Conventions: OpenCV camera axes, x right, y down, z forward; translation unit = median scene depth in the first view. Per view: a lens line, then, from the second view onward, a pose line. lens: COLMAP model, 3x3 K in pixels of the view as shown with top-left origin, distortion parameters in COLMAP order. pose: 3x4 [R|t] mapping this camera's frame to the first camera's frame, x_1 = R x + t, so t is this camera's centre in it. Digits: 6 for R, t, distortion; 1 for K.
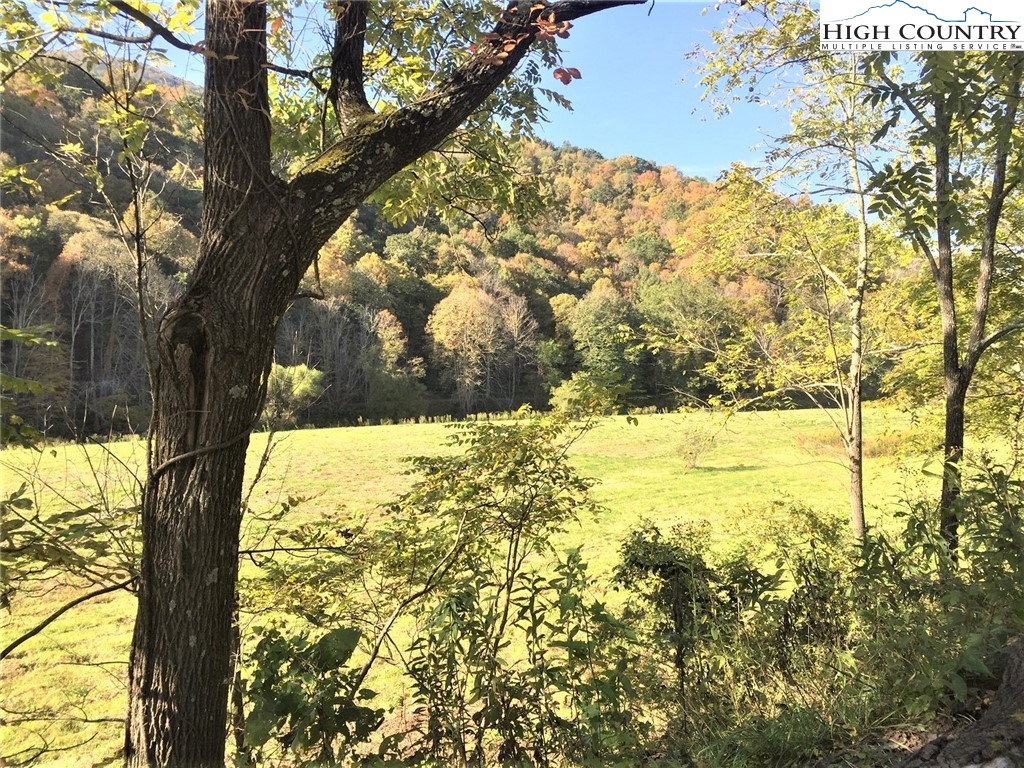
lens RADIAL K [[846.6, 0, 510.5], [0, 846.6, 384.8], [0, 0, 1]] dist [0.031449, -0.024836]
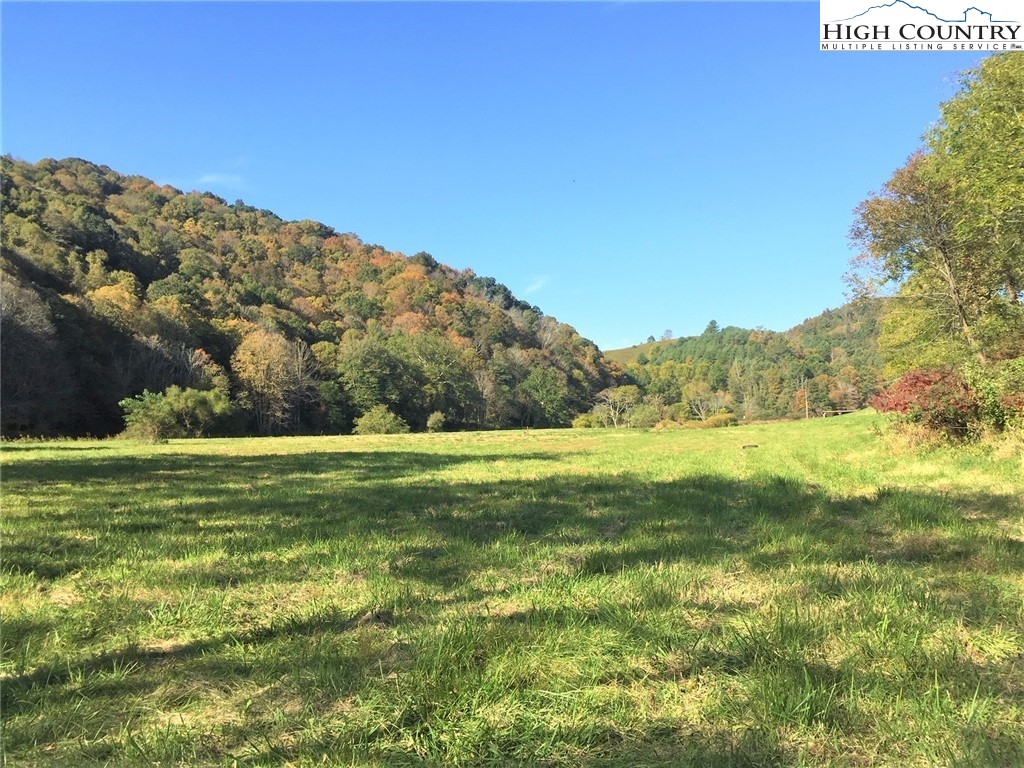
lens RADIAL K [[846.6, 0, 512.4], [0, 846.6, 387.8], [0, 0, 1]] dist [0.031449, -0.024836]
pose [[0.891279, 0.005154, 0.453426, -0.228218], [0.026762, 0.997594, -0.063946, 0.033536], [-0.452664, 0.069128, 0.888997, -0.113676]]
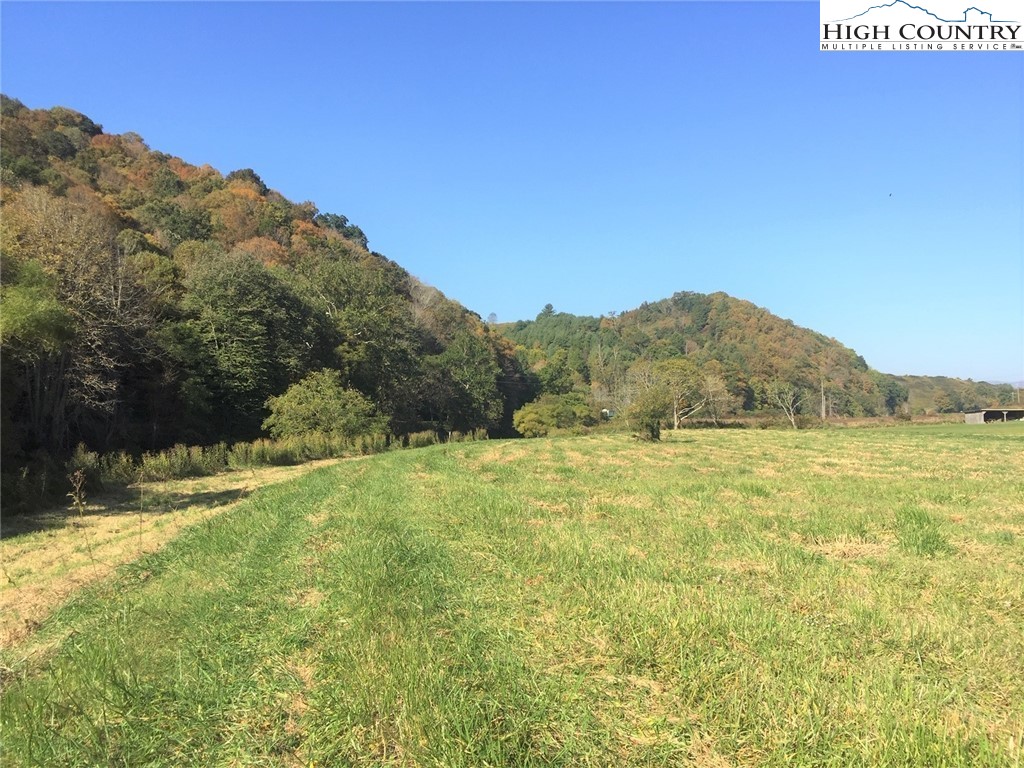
lens RADIAL K [[846.6, 0, 516.7], [0, 846.6, 386.1], [0, 0, 1]] dist [0.031449, -0.024836]
pose [[0.716907, 0.031156, 0.696472, -0.169228], [0.007169, 0.998619, -0.052052, 0.020151], [-0.697132, 0.042309, 0.715693, 0.399218]]
